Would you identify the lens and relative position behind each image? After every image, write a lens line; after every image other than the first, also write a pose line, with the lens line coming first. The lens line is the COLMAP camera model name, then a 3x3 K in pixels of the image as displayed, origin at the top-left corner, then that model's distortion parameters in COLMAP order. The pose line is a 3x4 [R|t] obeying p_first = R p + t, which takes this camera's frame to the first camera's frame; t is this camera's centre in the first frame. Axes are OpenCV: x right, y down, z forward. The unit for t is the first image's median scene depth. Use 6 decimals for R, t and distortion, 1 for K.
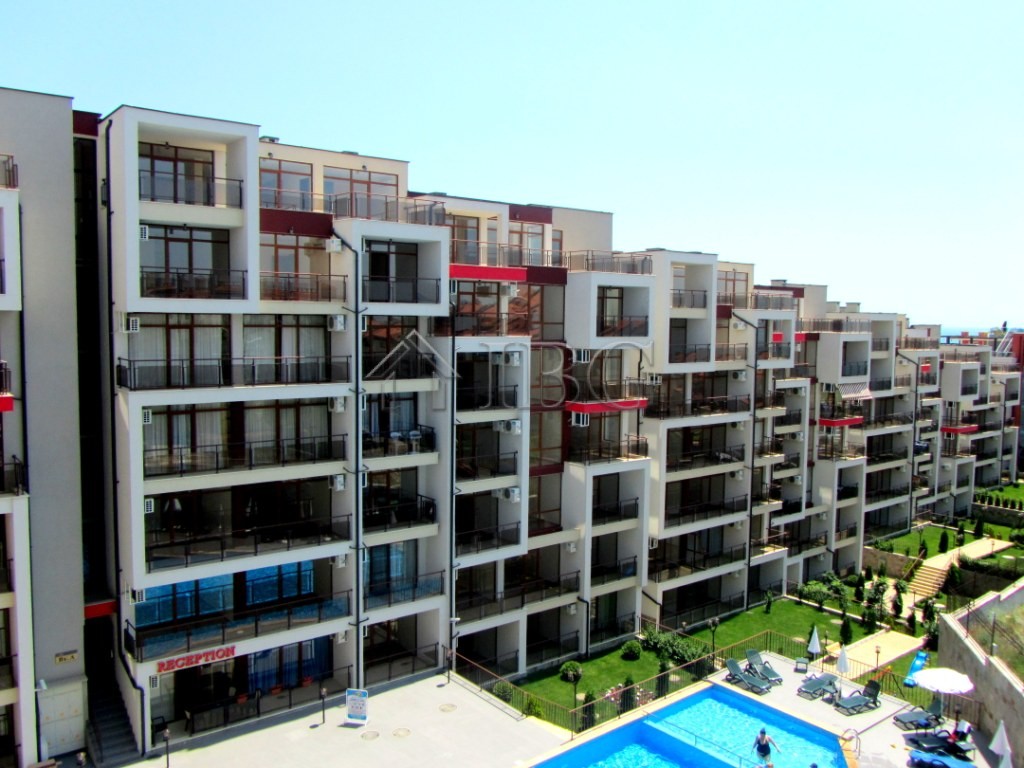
lens RADIAL K [[842.0, 0, 512.0], [0, 842.0, 384.0], [0, 0, 1]] dist [-0.018714, -0.006922]
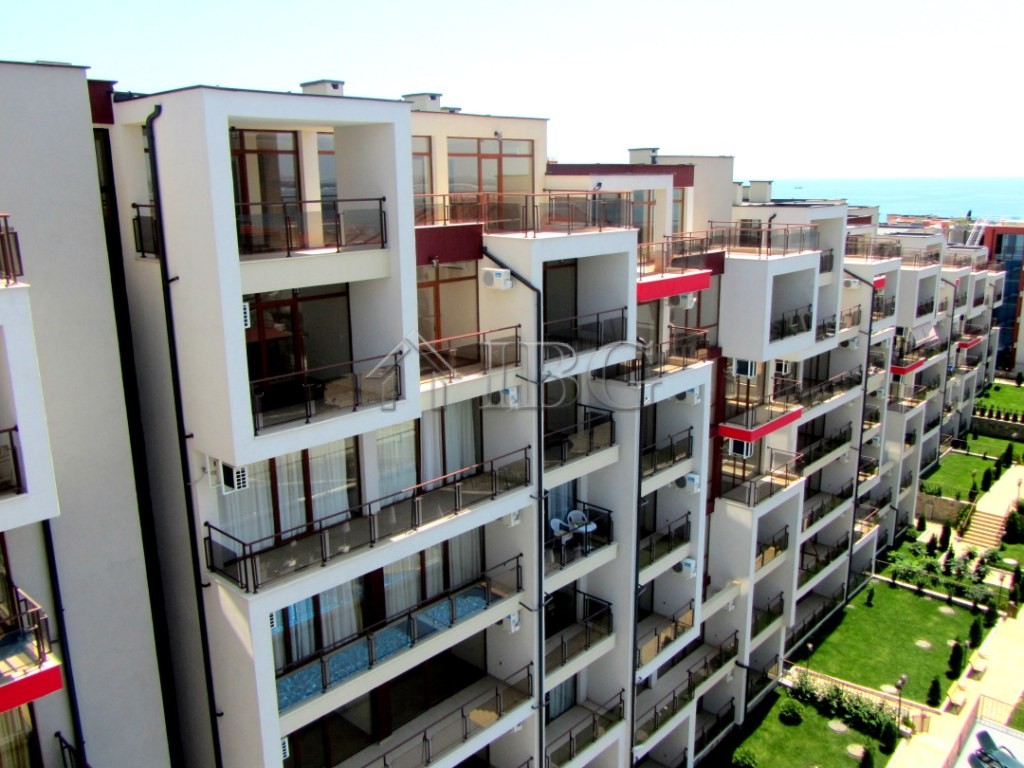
lens RADIAL K [[832.0, 0, 512.0], [0, 832.0, 384.0], [0, 0, 1]] dist [0.006175, 0.002460]
pose [[0.989120, -0.058169, 0.135124, -0.187377], [0.036245, 0.986552, 0.159379, -0.120019], [-0.142578, -0.152747, 0.977926, 0.236668]]
